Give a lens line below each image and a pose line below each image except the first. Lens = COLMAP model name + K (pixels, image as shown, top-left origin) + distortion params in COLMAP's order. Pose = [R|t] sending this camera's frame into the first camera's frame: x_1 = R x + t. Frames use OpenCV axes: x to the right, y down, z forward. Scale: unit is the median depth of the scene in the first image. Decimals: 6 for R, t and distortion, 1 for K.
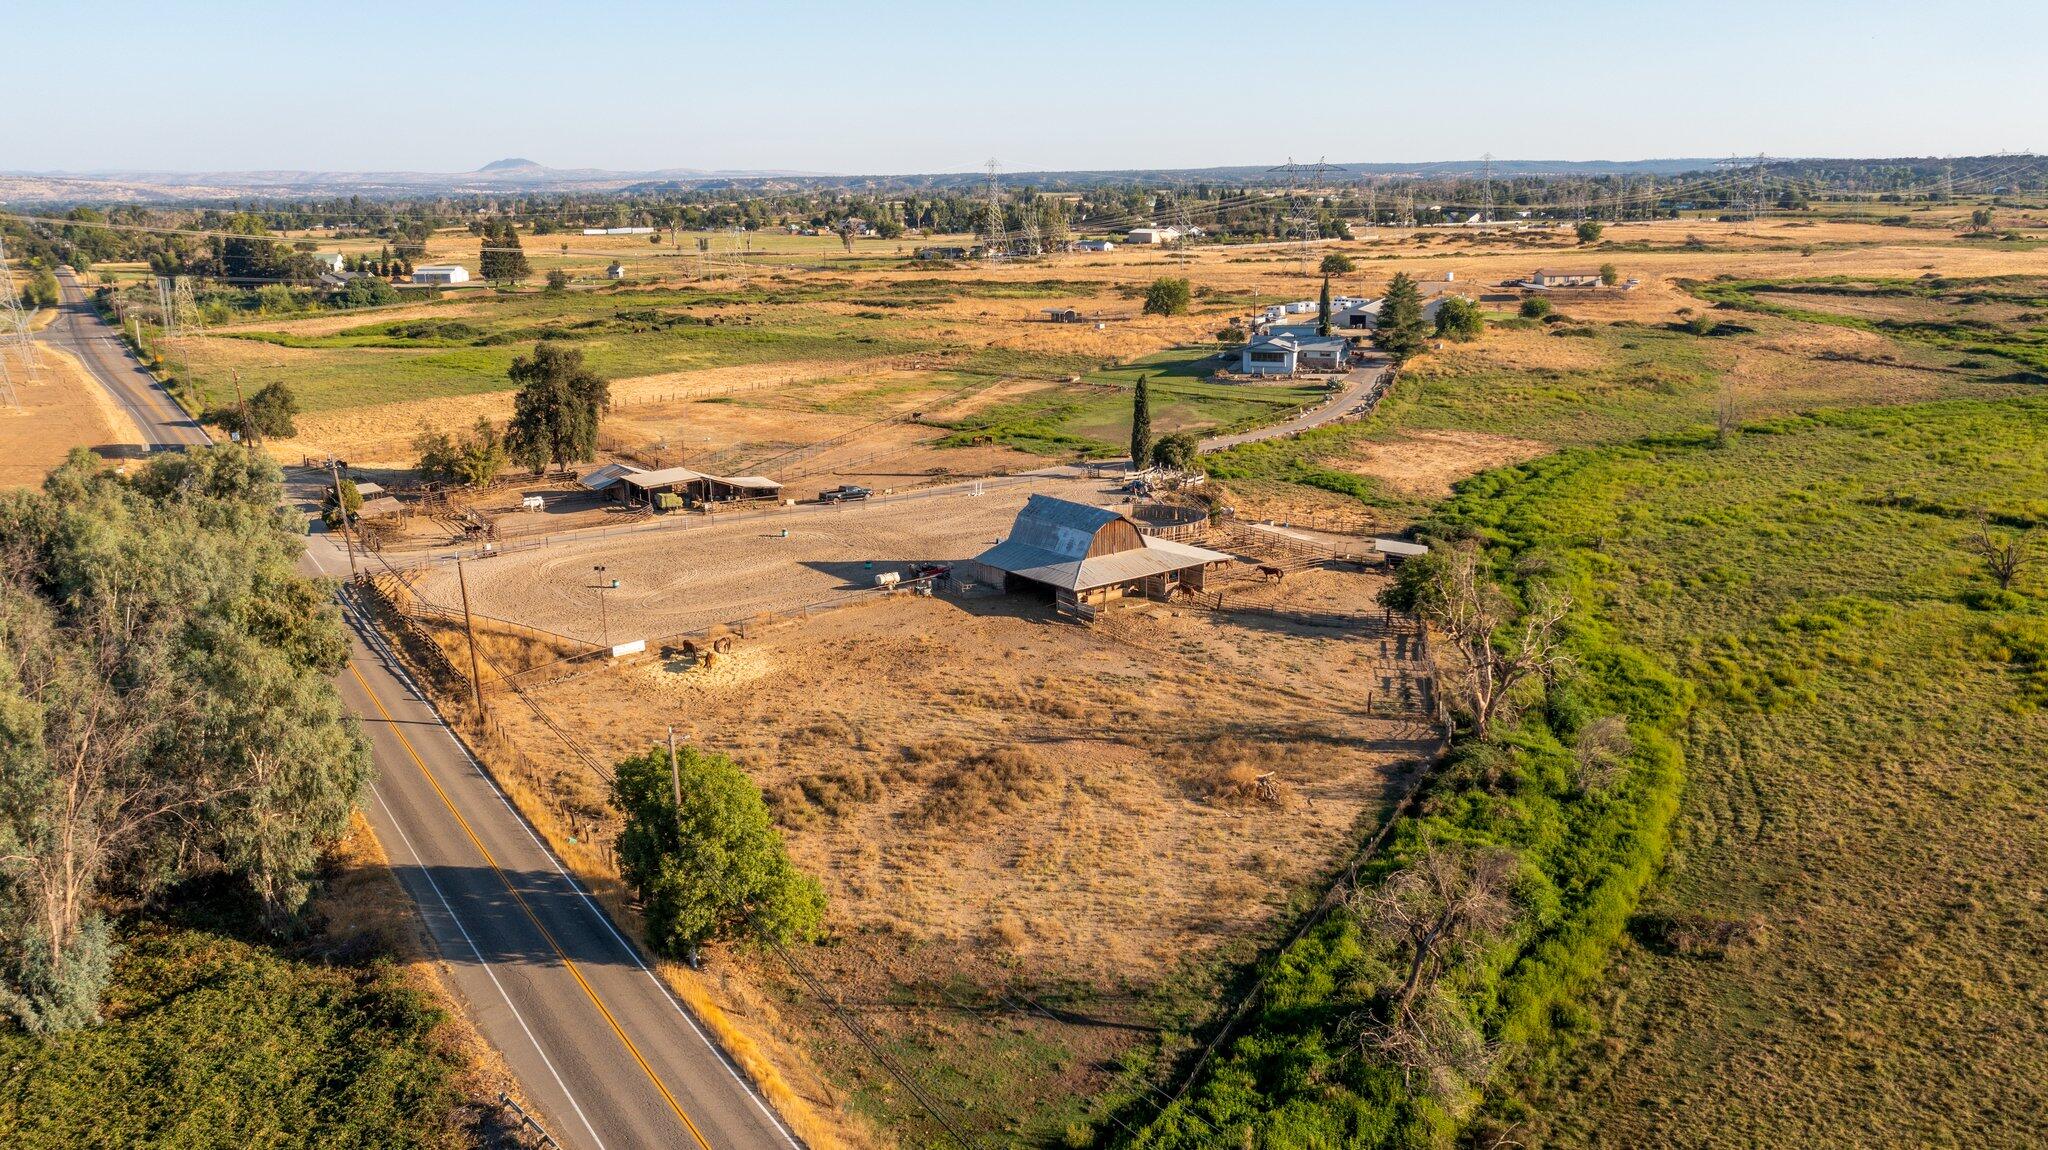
lens RADIAL K [[1602.9, 0, 1024.0], [0, 1602.9, 575.0], [0, 0, 1]] dist [-0.027649, 0.003488]
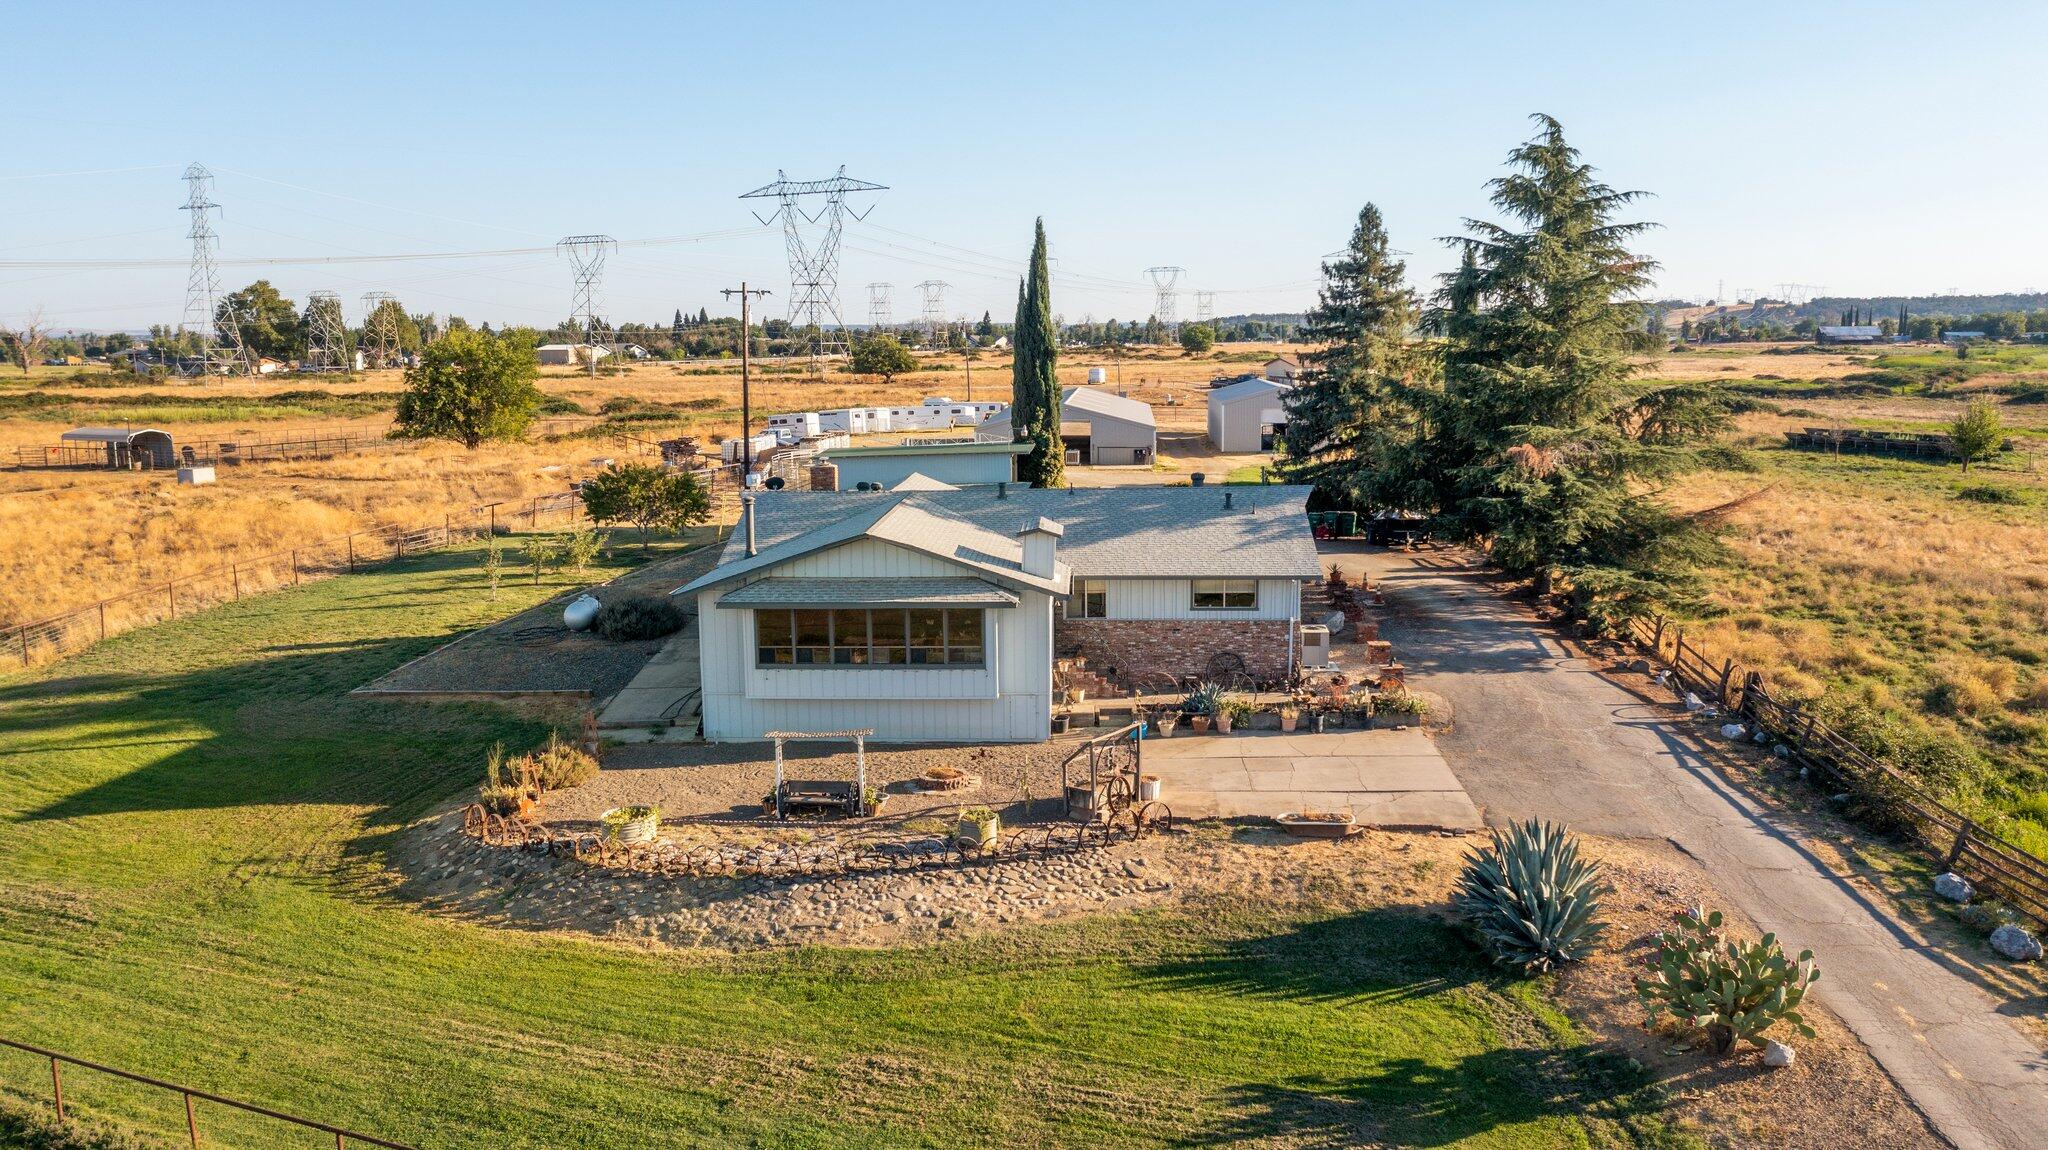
lens RADIAL K [[1602.9, 0, 1024.0], [0, 1602.9, 575.0], [0, 0, 1]] dist [-0.027649, 0.003488]
pose [[0.947500, -0.041306, 0.317077, 0.290304], [0.072082, 0.993689, -0.085949, -0.309821], [-0.311526, 0.104292, 0.944497, 2.072426]]
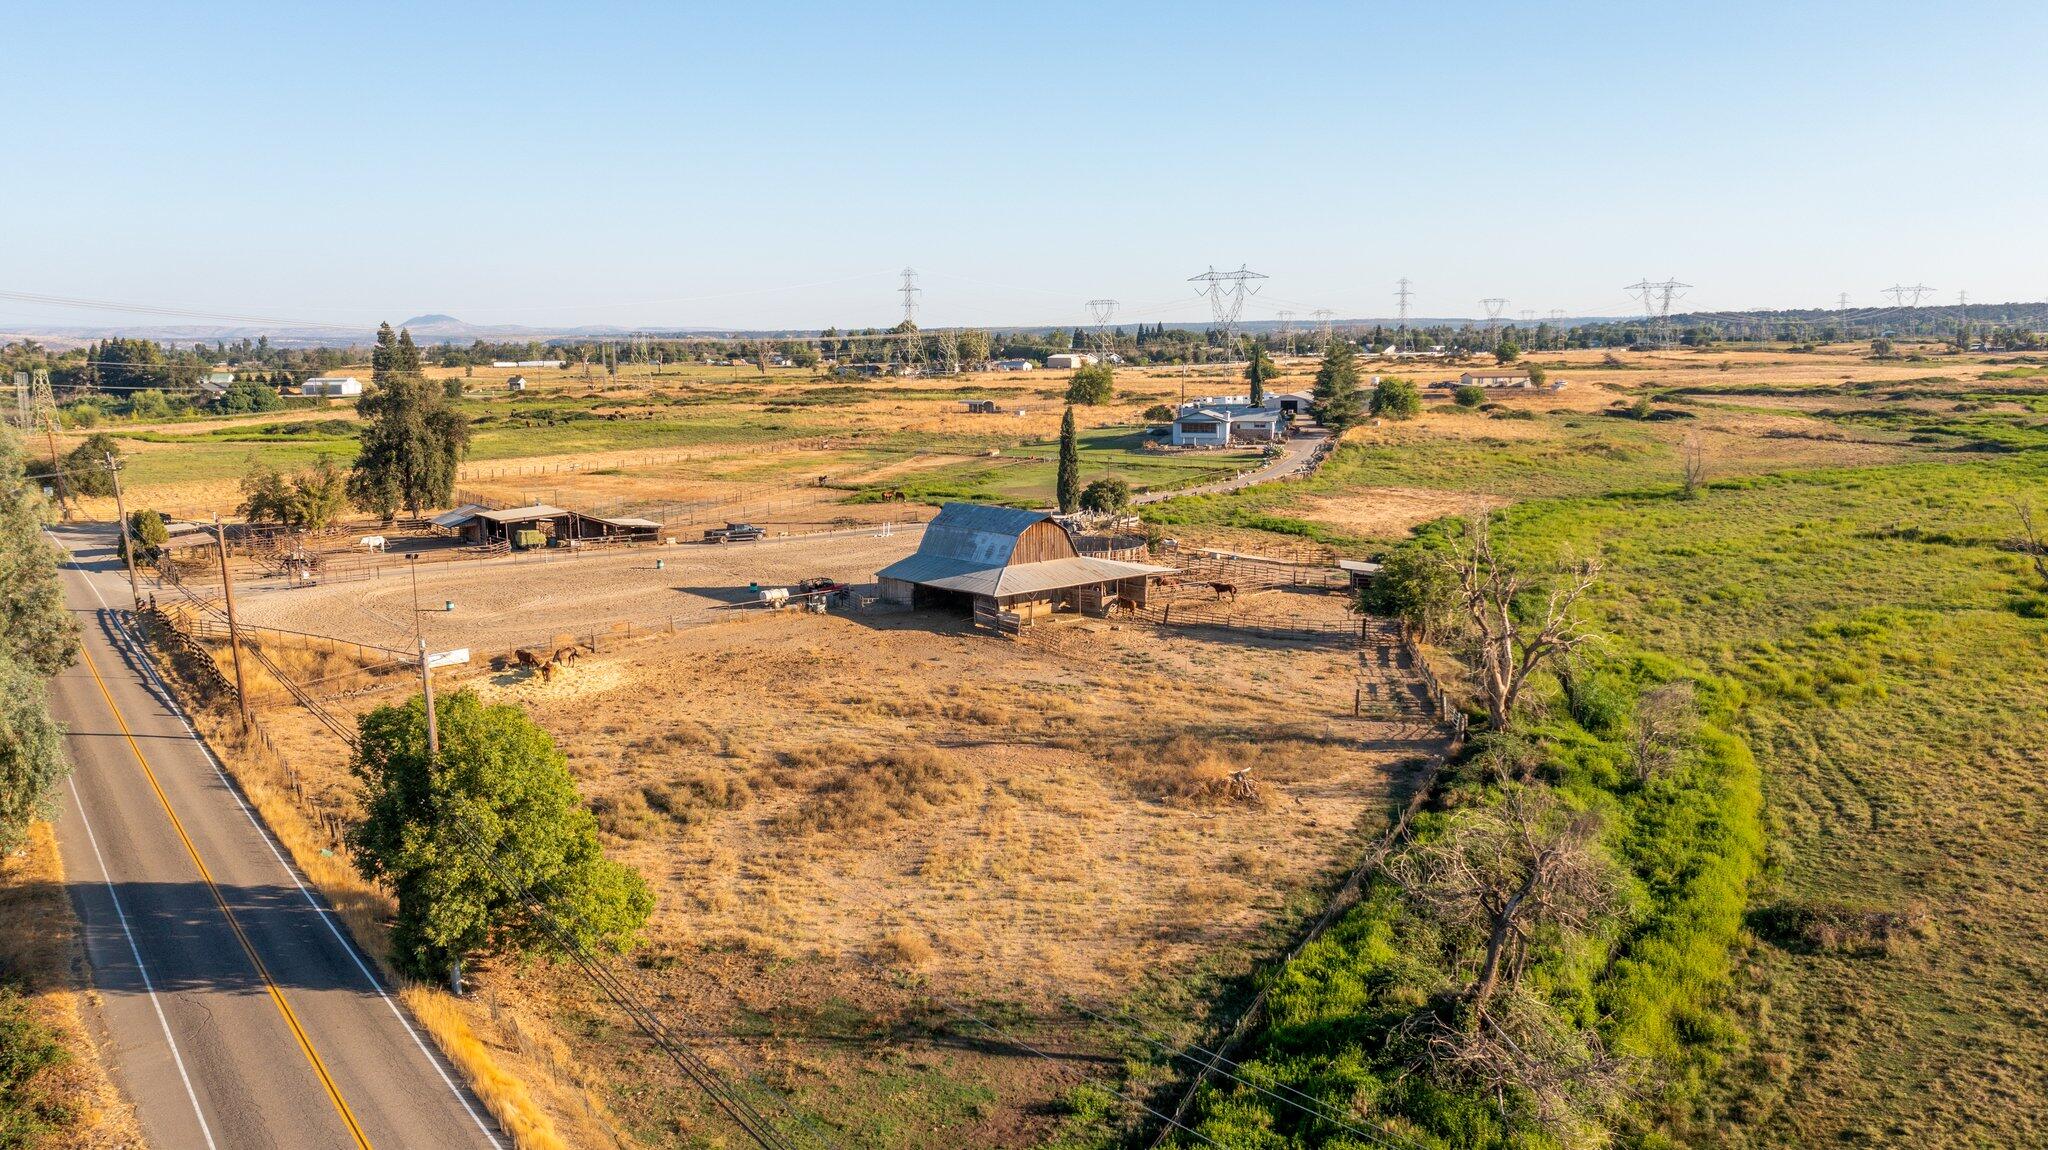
lens RADIAL K [[1602.9, 0, 1024.0], [0, 1602.9, 575.0], [0, 0, 1]] dist [-0.027649, 0.003488]
pose [[0.998752, -0.005255, 0.049675, 0.005600], [0.009901, 0.995546, -0.093756, 0.088971], [-0.048961, 0.094130, 0.994355, 0.187470]]
